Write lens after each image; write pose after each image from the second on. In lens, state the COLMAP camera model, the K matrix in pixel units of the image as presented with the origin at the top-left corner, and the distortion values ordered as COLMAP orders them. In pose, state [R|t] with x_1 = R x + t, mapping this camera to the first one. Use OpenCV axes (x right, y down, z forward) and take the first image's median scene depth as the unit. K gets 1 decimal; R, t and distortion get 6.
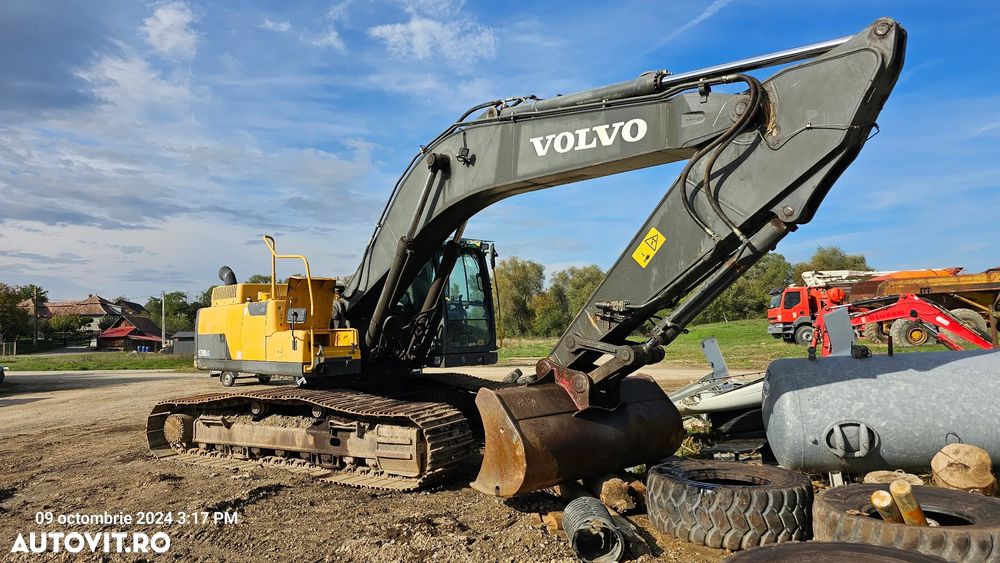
lens RADIAL K [[685.3, 0, 500.0], [0, 685.3, 281.5], [0, 0, 1]] dist [0.072482, -0.086527]
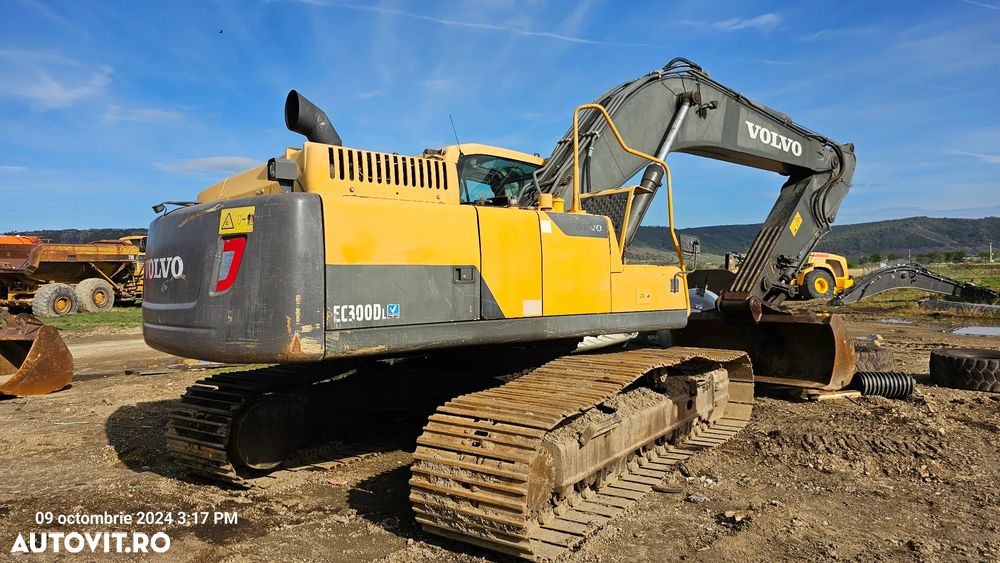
lens RADIAL K [[685.3, 0, 500.0], [0, 685.3, 281.5], [0, 0, 1]] dist [0.072482, -0.086527]
pose [[0.048837, 0.026085, 0.998466, -1.254073], [-0.054613, 0.998233, -0.023408, 0.140280], [-0.997313, -0.053386, 0.050176, 1.403480]]
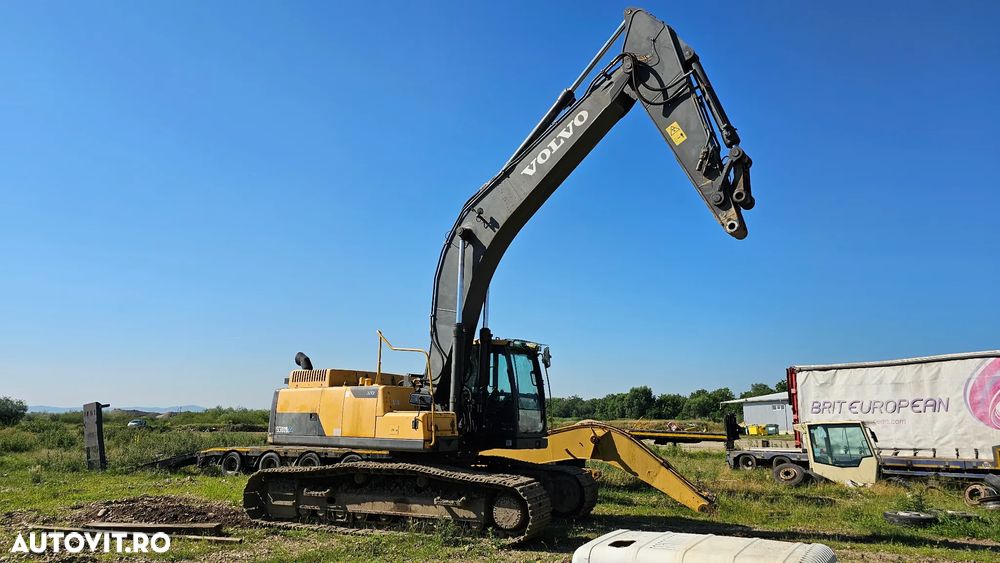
lens RADIAL K [[685.3, 0, 500.0], [0, 685.3, 281.5], [0, 0, 1]] dist [0.072482, -0.086527]
pose [[0.977201, 0.081759, 0.195941, -0.500111], [-0.055173, 0.988965, -0.137495, 0.000876], [-0.205021, 0.123550, 0.970928, -0.294650]]
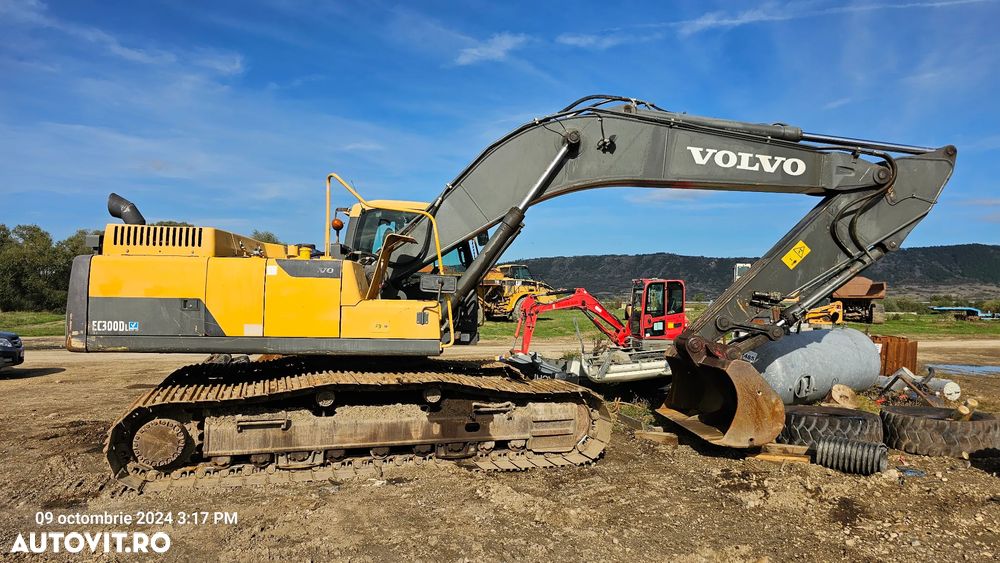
lens RADIAL K [[682.9, 0, 500.0], [0, 682.9, 298.2], [0, 0, 1]] dist [0.059989, -0.070101]
pose [[0.644568, 0.042873, 0.763344, -1.062824], [-0.084202, 0.996334, 0.015142, 0.057960], [-0.759896, -0.074035, 0.645815, 0.486000]]
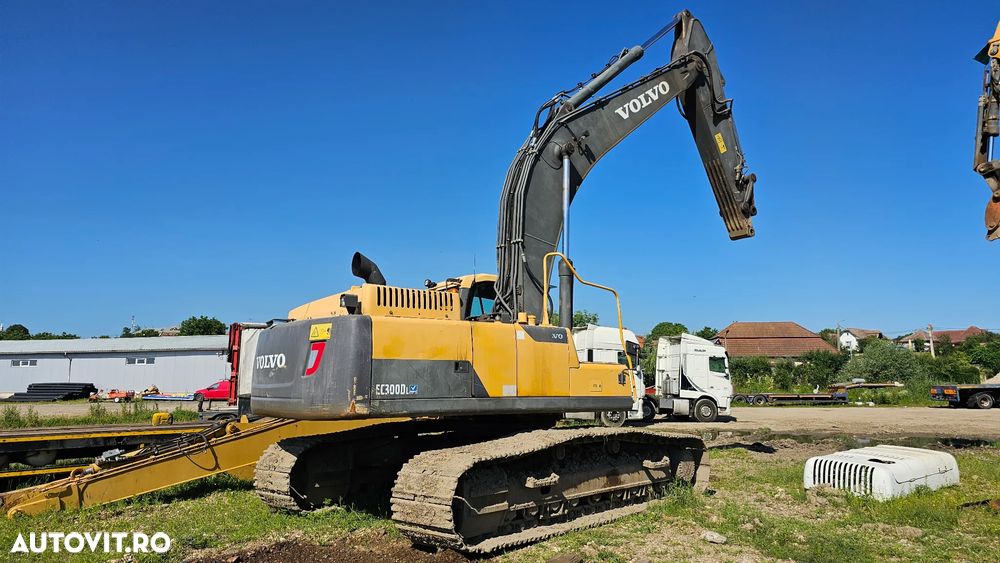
lens RADIAL K [[685.3, 0, 500.0], [0, 685.3, 281.5], [0, 0, 1]] dist [0.072482, -0.086527]
pose [[0.119255, 0.176694, 0.977015, -1.606522], [-0.067046, 0.983224, -0.169634, 0.164767], [-0.990597, -0.045275, 0.129101, 1.288057]]
